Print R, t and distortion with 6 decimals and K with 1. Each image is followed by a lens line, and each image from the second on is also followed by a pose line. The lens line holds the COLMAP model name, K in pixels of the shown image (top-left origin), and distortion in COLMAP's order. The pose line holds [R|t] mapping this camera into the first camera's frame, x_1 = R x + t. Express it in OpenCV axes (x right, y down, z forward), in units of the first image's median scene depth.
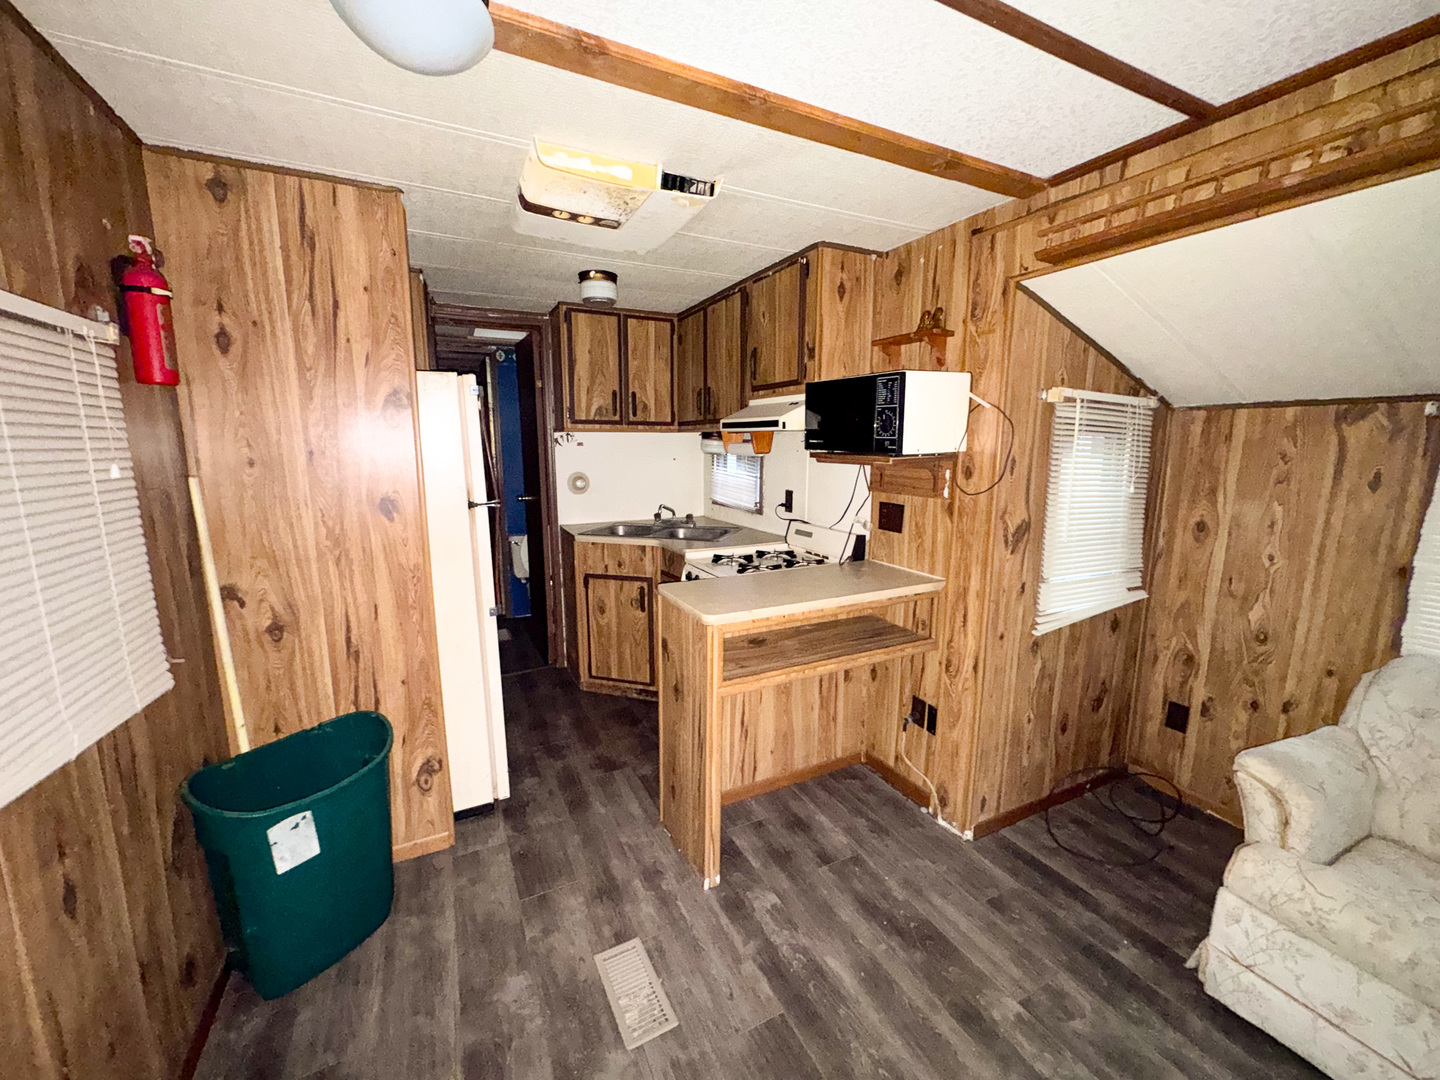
lens RADIAL K [[574.1, 0, 717.0], [0, 574.1, 537.9], [0, 0, 1]] dist [-0.004541, 0.000359]
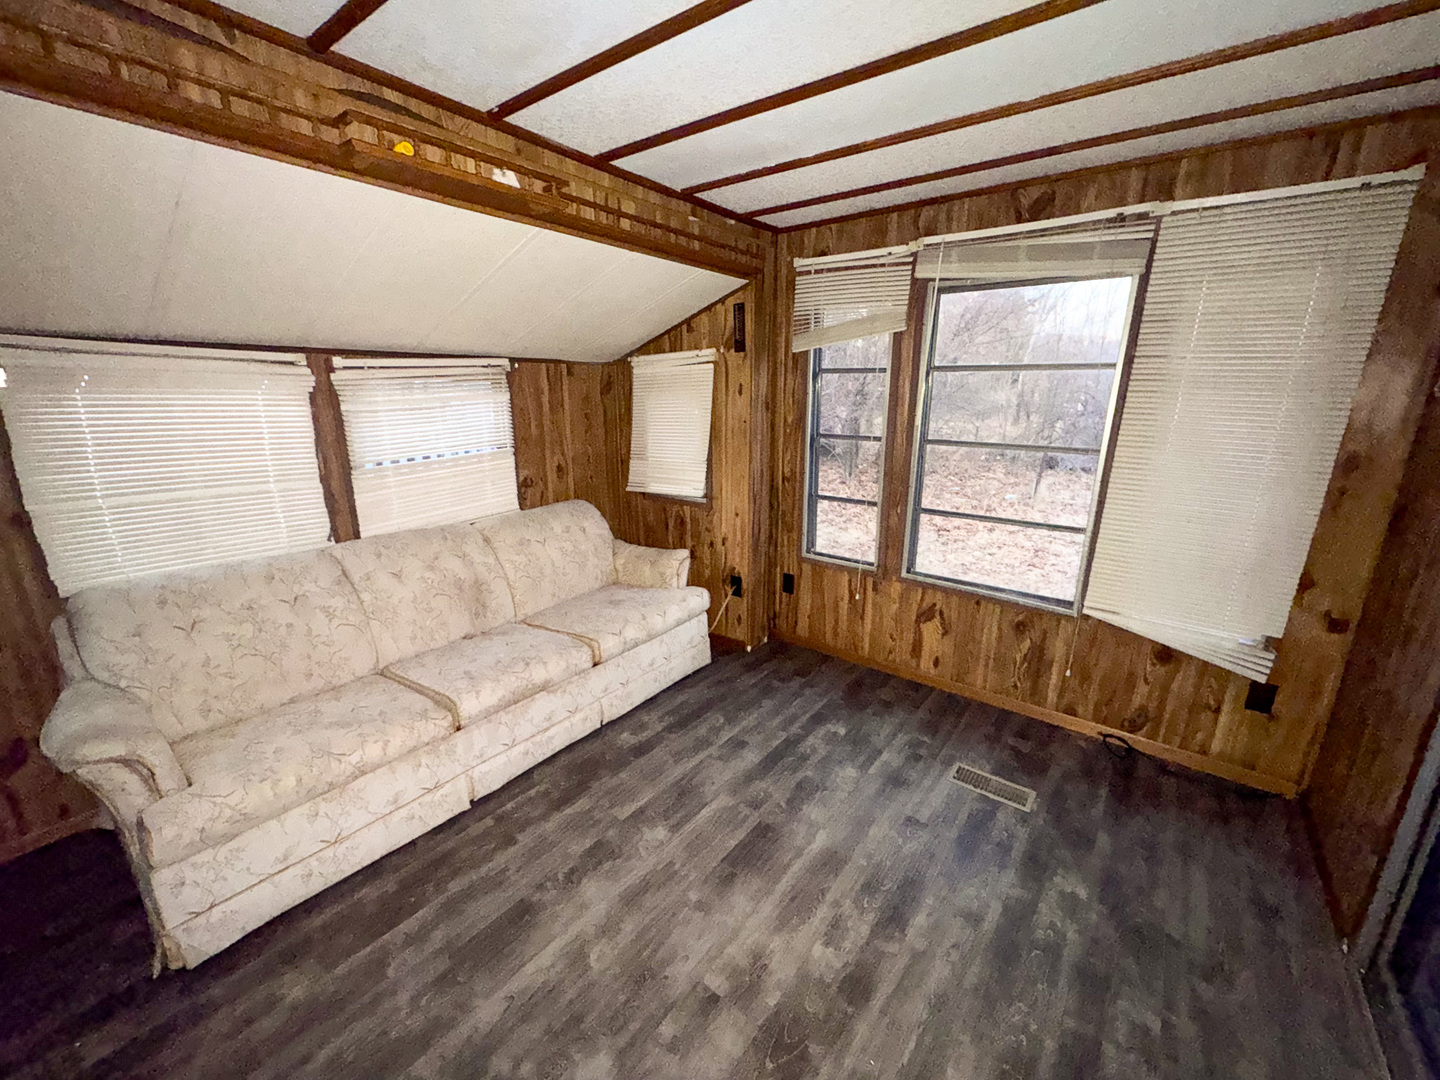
lens RADIAL K [[574.1, 0, 723.2], [0, 574.1, 546.1], [0, 0, 1]] dist [-0.004541, 0.000359]
pose [[-0.443779, -0.247932, 0.861156, -0.122325], [0.140551, 0.929816, 0.340130, -0.042880], [-0.885045, 0.271979, -0.377786, 0.237062]]
